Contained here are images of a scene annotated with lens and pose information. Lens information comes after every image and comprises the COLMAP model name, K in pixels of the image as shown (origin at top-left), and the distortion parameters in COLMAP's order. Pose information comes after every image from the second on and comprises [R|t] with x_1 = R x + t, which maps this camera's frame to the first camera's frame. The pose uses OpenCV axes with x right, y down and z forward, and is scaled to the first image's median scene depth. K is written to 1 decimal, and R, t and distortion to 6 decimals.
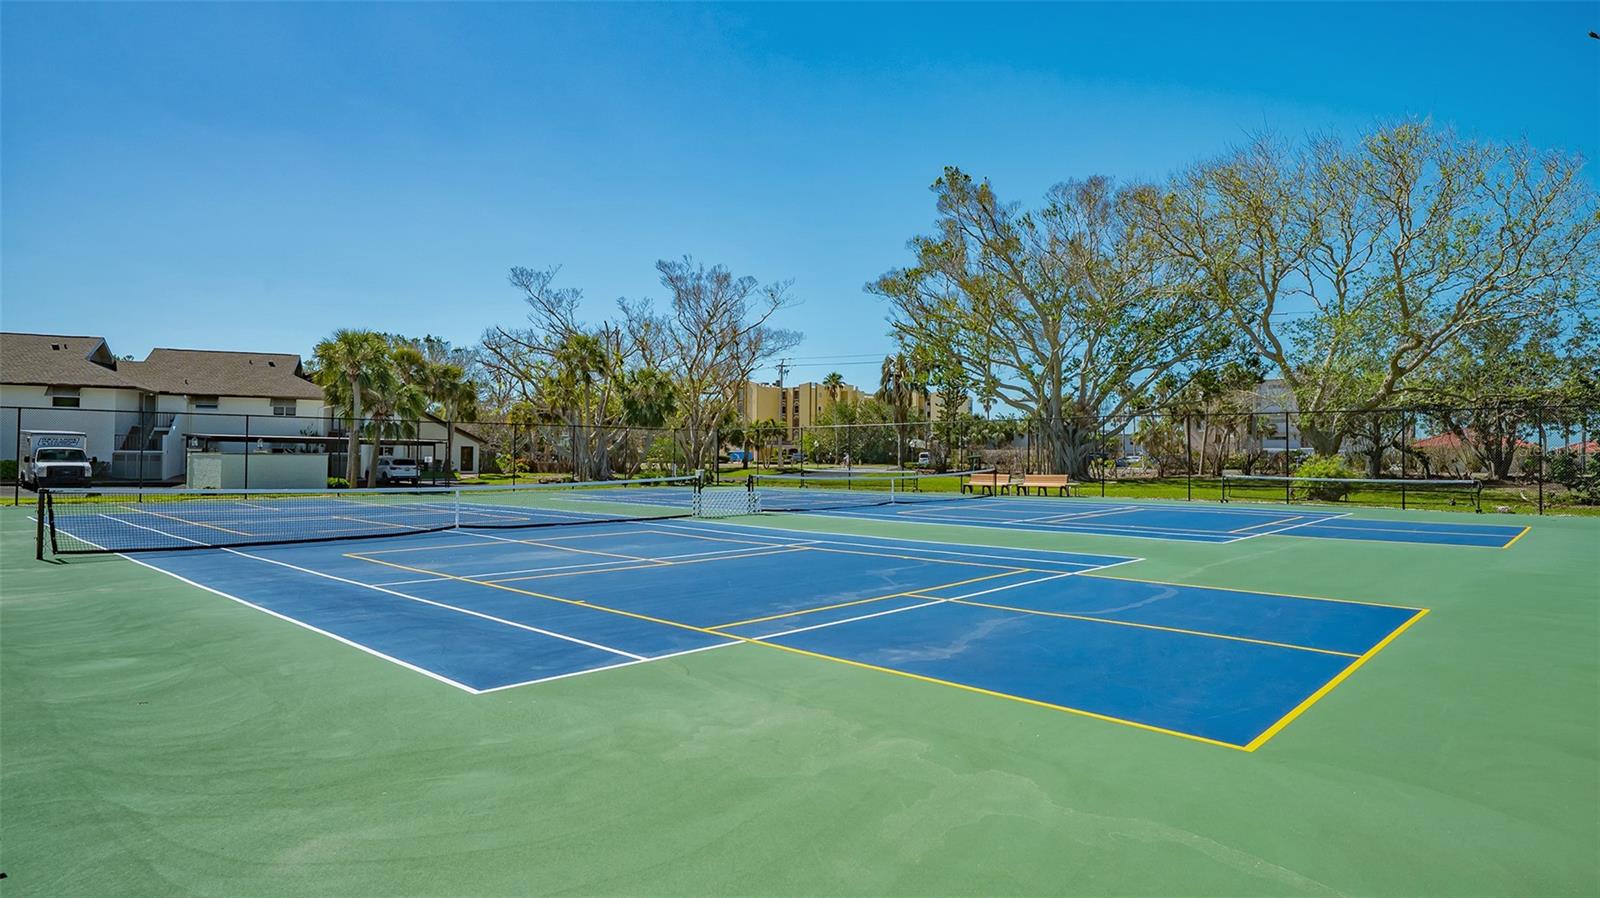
lens RADIAL K [[882.4, 0, 800.0], [0, 882.4, 449.0], [0, 0, 1]] dist [0.000754, -0.000172]
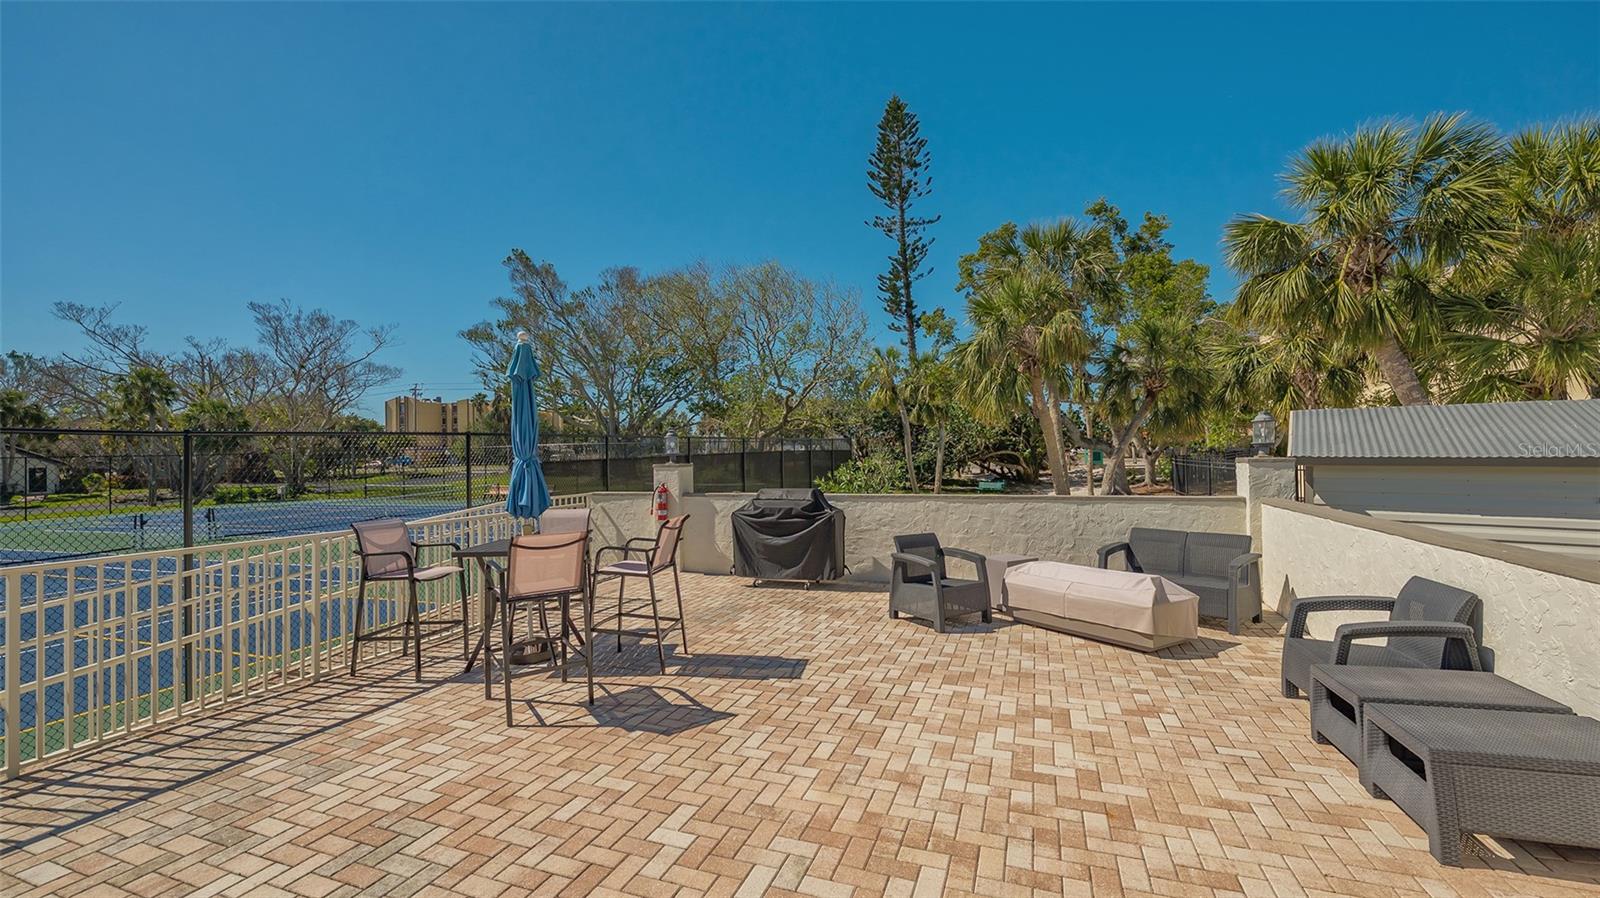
lens RADIAL K [[643.8, 0, 800.0], [0, 643.8, 449.0], [0, 0, 1]] dist [-0.000443, 0.000007]
pose [[0.904782, -0.023117, 0.425247, 0.122702], [0.019380, 0.999726, 0.013113, -0.019342], [-0.425434, -0.003623, 0.904982, -0.059501]]
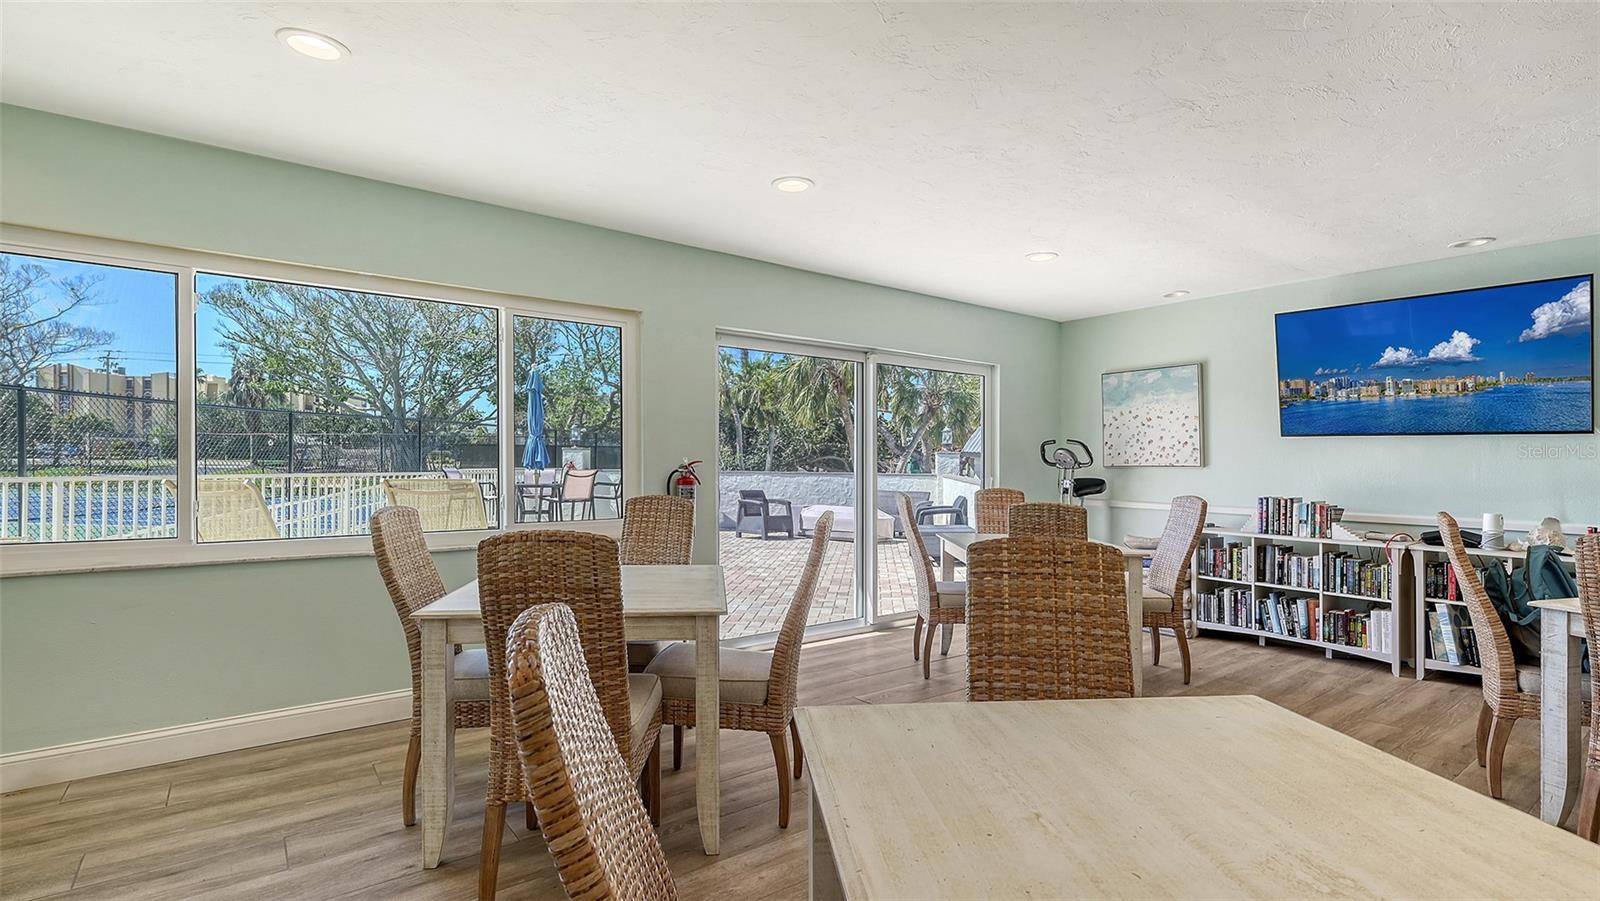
lens RADIAL K [[743.2, 0, 800.0], [0, 743.2, 450.5], [0, 0, 1]] dist [-0.001473, -0.000257]
pose [[0.768740, 0.005727, 0.639535, 0.063902], [-0.013551, 0.999881, 0.007335, -0.016320], [-0.639418, -0.014305, 0.768727, -0.137381]]
